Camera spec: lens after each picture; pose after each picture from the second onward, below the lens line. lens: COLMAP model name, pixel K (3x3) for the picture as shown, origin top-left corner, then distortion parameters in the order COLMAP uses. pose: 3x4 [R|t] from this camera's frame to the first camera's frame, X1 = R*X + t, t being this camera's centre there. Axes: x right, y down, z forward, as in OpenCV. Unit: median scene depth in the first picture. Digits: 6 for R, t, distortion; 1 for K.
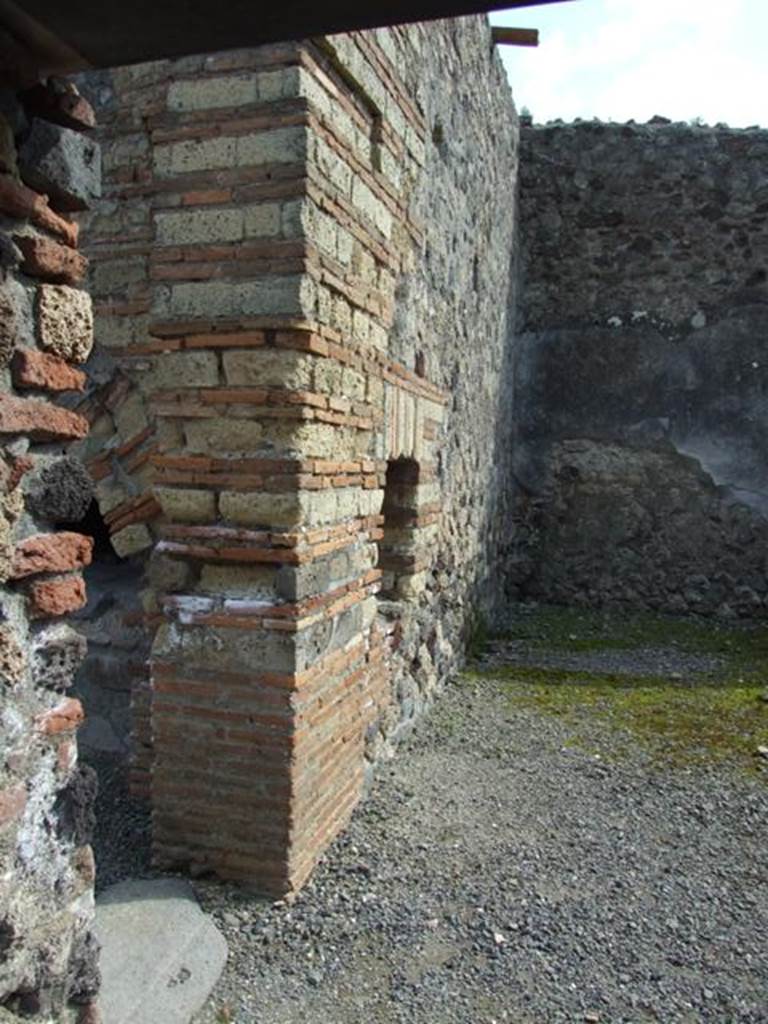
lens RADIAL K [[812.3, 0, 380.1], [0, 812.3, 504.2], [0, 0, 1]] dist [-0.058903, 0.048149]
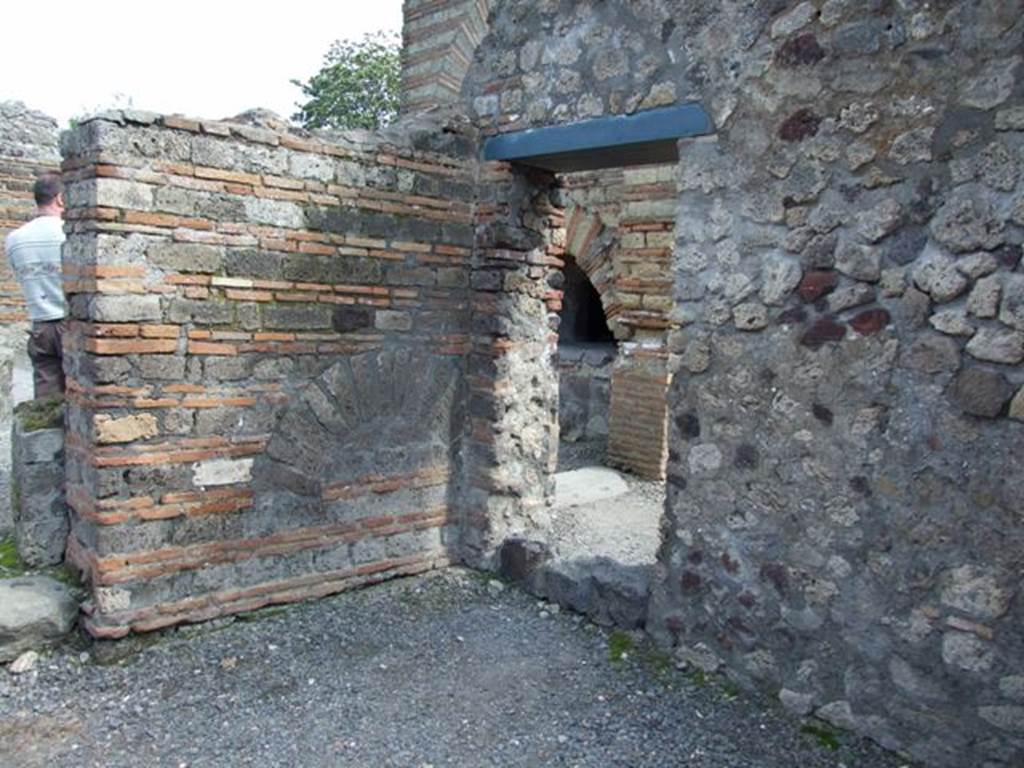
lens RADIAL K [[812.3, 0, 513.2], [0, 812.3, 378.4], [0, 0, 1]] dist [-0.058903, 0.048149]
pose [[0.859095, 0.073673, -0.506486, 0.656112], [-0.056641, 0.997193, 0.048977, 0.126532], [0.508672, -0.013389, 0.860856, -1.132805]]
